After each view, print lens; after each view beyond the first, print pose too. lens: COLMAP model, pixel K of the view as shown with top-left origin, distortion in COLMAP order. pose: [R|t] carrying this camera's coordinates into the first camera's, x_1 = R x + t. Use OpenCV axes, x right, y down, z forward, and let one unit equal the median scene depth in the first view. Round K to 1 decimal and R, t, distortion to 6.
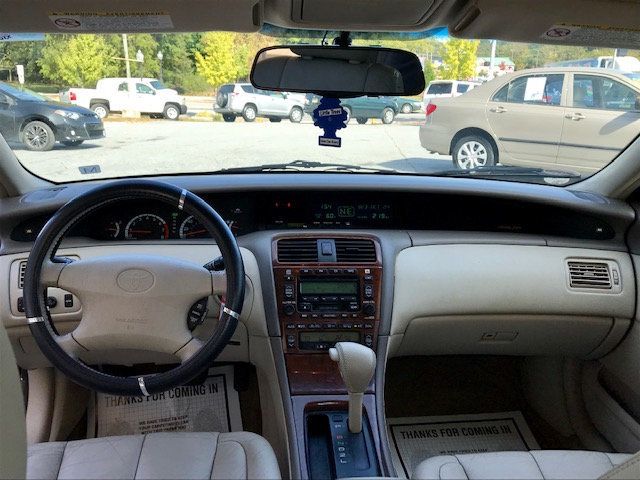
lens RADIAL K [[576.7, 0, 321.3], [0, 576.7, 239.5], [0, 0, 1]] dist [-0.003471, 0.021531]
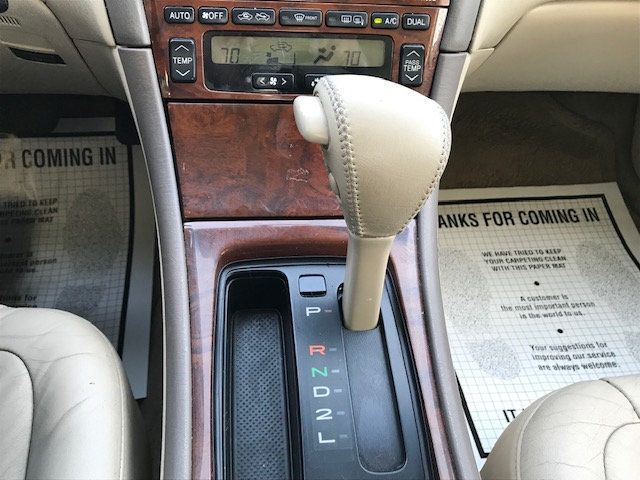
lens RADIAL K [[583.2, 0, 308.7], [0, 583.2, 230.7], [0, 0, 1]] dist [0.023252, 0.000000]
pose [[0.999107, 0.023996, 0.034779, 0.010422], [-0.037468, 0.883618, 0.466708, 0.098070], [-0.019533, -0.467594, 0.883728, 0.629509]]
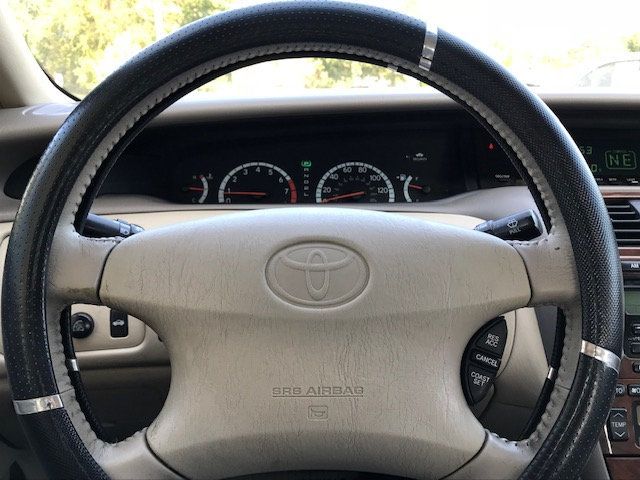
lens RADIAL K [[583.2, 0, 318.6], [0, 583.2, 241.4], [0, 0, 1]] dist [0.023252, 0.000000]
pose [[0.998220, 0.009314, -0.058910, -0.243685], [-0.010271, 0.999820, -0.015973, 0.045328], [0.058751, 0.016550, 0.998136, 0.521516]]
